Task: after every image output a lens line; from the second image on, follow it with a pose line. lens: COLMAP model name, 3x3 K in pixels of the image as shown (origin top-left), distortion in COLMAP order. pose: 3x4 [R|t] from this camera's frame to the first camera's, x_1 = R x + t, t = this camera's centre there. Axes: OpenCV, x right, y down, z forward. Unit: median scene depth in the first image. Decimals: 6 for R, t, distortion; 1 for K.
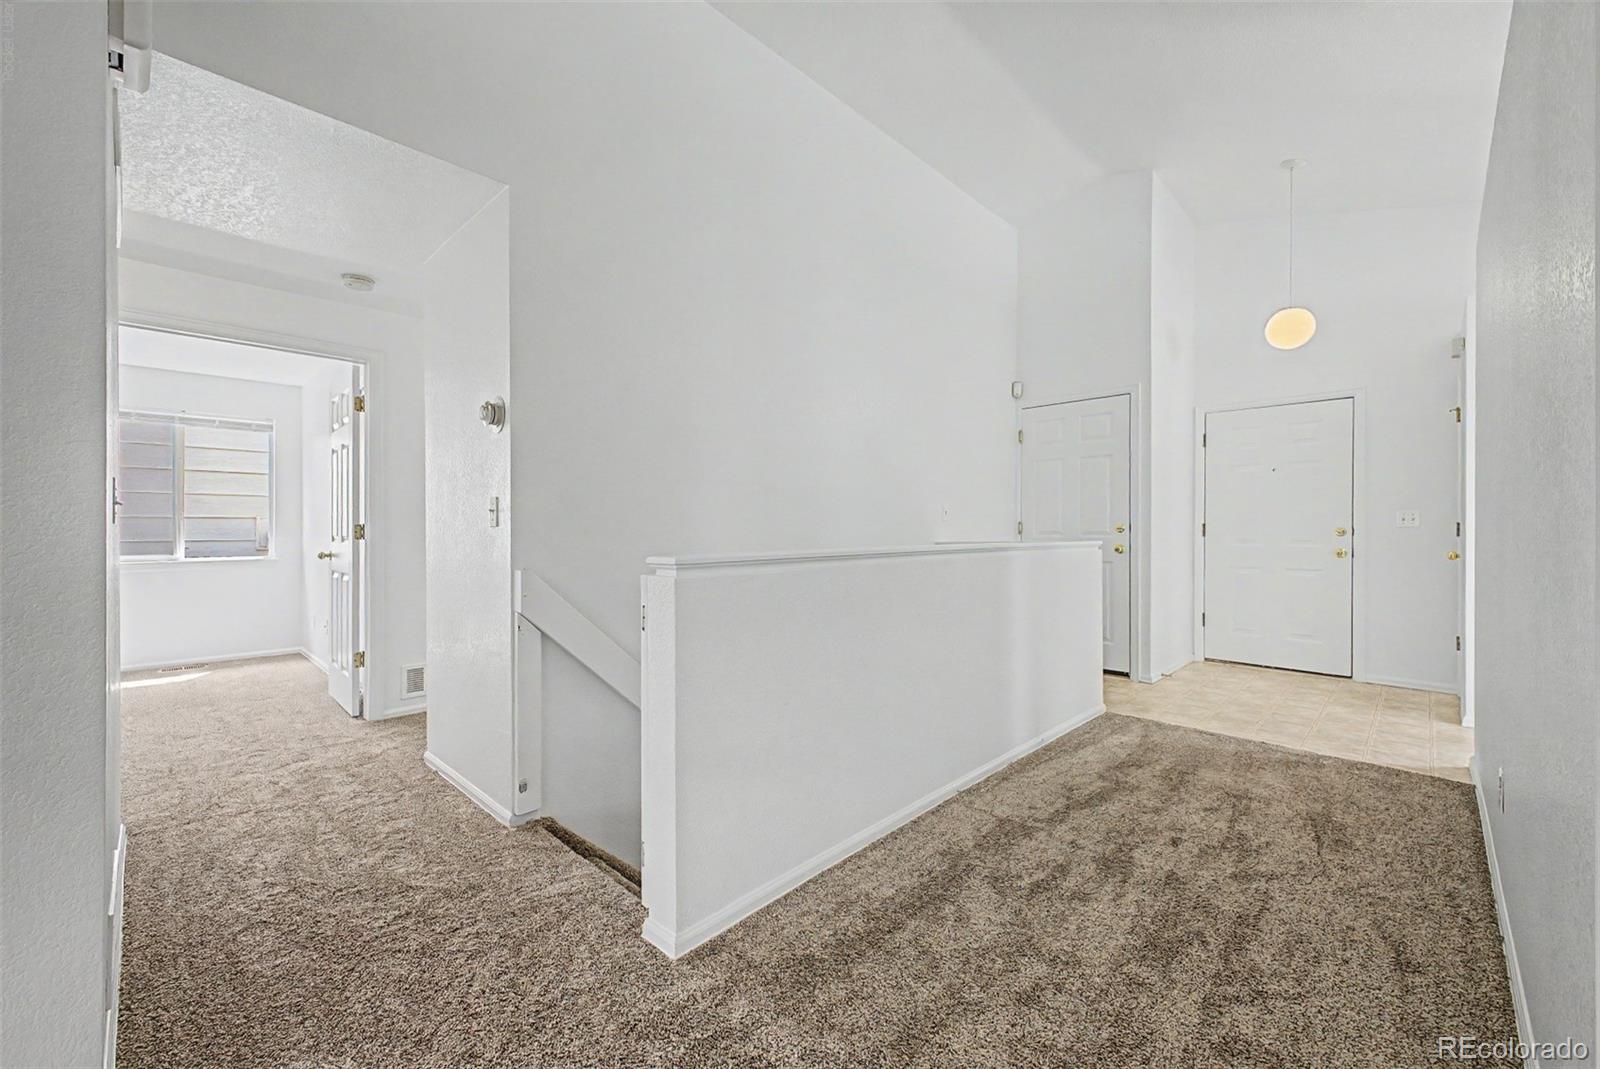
lens RADIAL K [[651.2, 0, 797.5], [0, 651.2, 524.1], [0, 0, 1]] dist [0.023604, -0.007029]
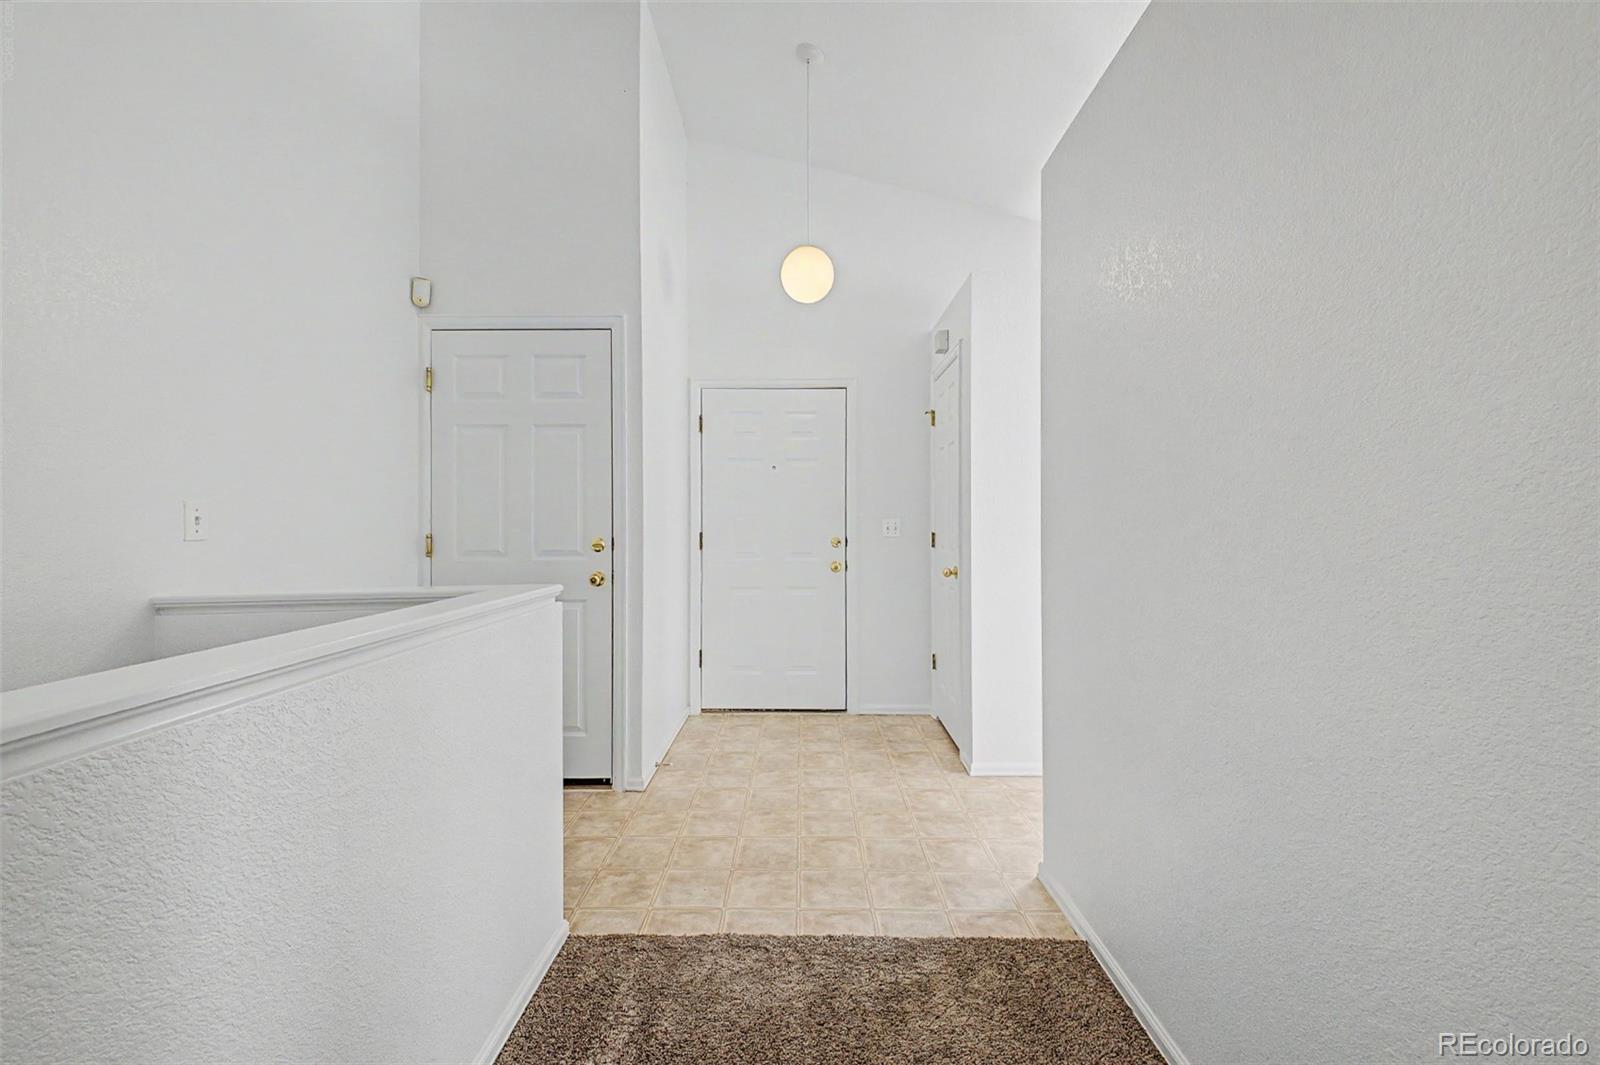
lens RADIAL K [[638.0, 0, 800.0], [0, 638.0, 532.5], [0, 0, 1]] dist [0.019990, -0.000451]
pose [[0.723290, -0.010662, 0.690462, 0.217006], [-0.006296, 0.999737, 0.022033, -0.019609], [-0.690516, -0.020283, 0.723033, 0.437304]]
